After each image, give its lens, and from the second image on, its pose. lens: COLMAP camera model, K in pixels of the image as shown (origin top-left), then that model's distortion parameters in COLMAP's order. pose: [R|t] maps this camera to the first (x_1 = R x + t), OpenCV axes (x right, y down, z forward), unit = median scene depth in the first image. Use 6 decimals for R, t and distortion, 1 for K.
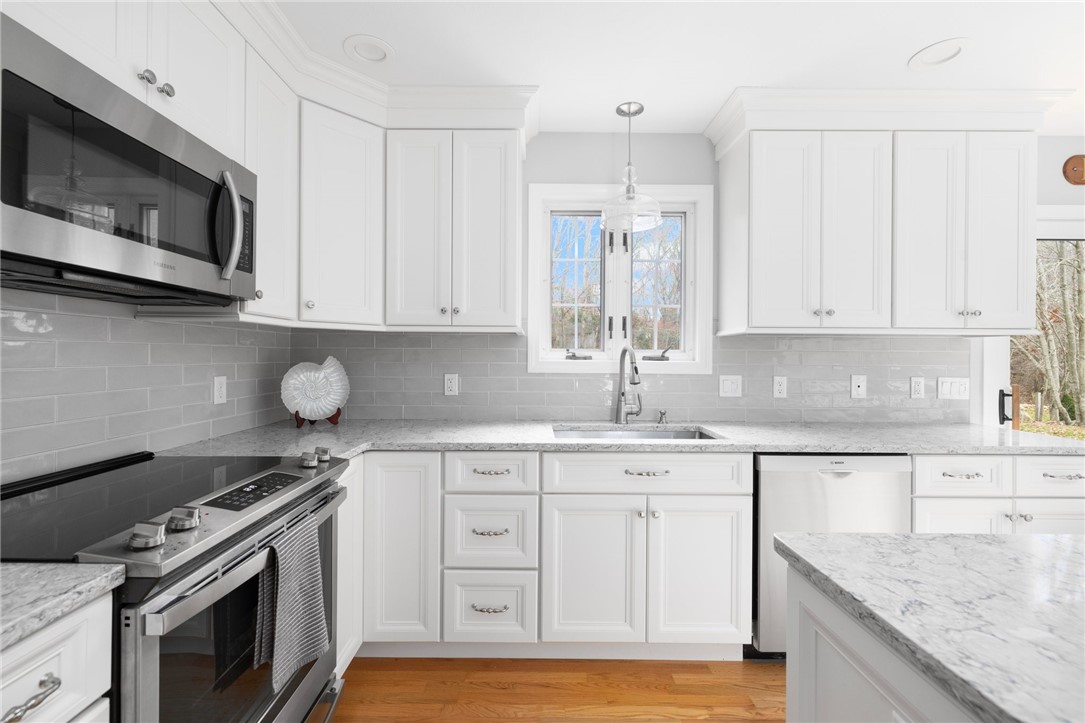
lens RADIAL K [[457.0, 0, 545.4], [0, 457.0, 357.6], [0, 0, 1]] dist [-0.000419, -0.001293]
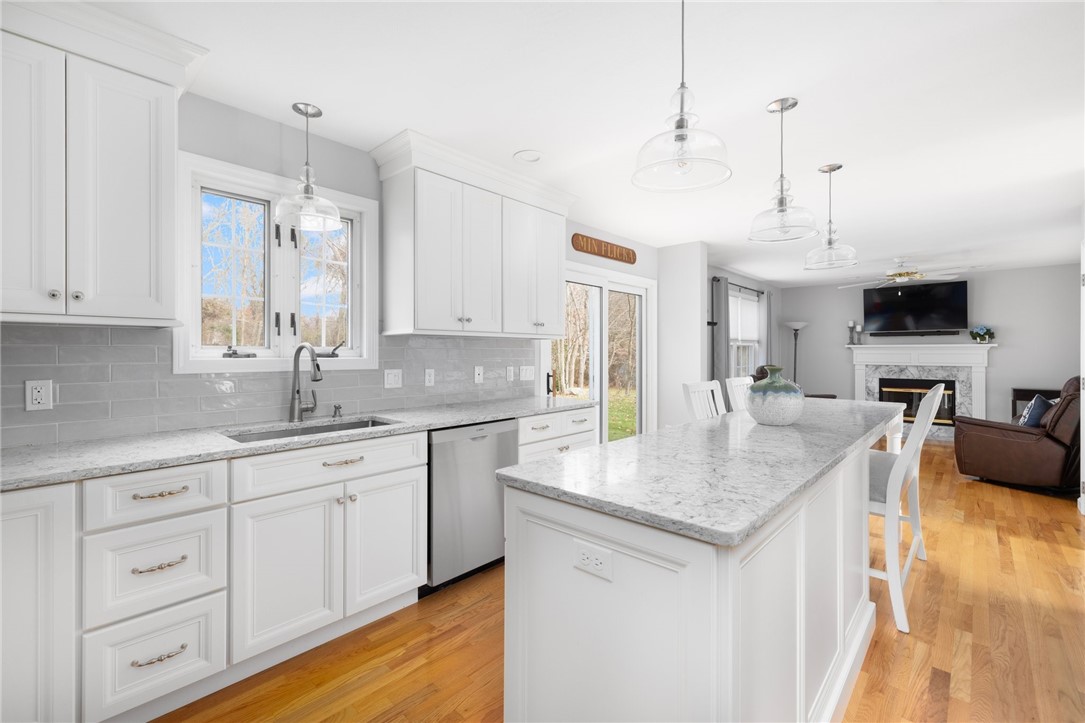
lens RADIAL K [[457.0, 0, 532.1], [0, 457.0, 353.2], [0, 0, 1]] dist [-0.000419, -0.001293]
pose [[0.689037, -0.007220, 0.724691, -0.223427], [0.004395, 0.999974, 0.005784, -0.008379], [-0.724713, -0.000800, 0.689050, -0.062909]]
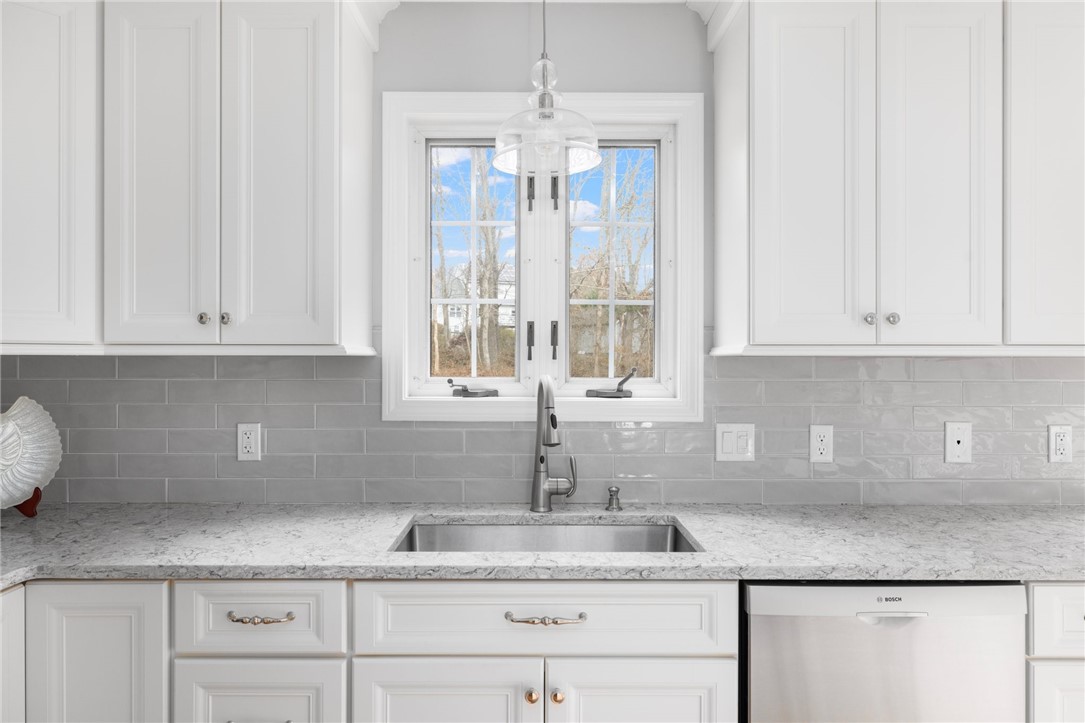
lens RADIAL K [[694.6, 0, 553.3], [0, 694.6, 357.5], [0, 0, 1]] dist [-0.003675, -0.001441]
pose [[0.999990, -0.004465, -0.000135, 0.206306], [0.004465, 0.999987, -0.002498, -0.050376], [0.000146, 0.002497, 0.999997, 0.147993]]
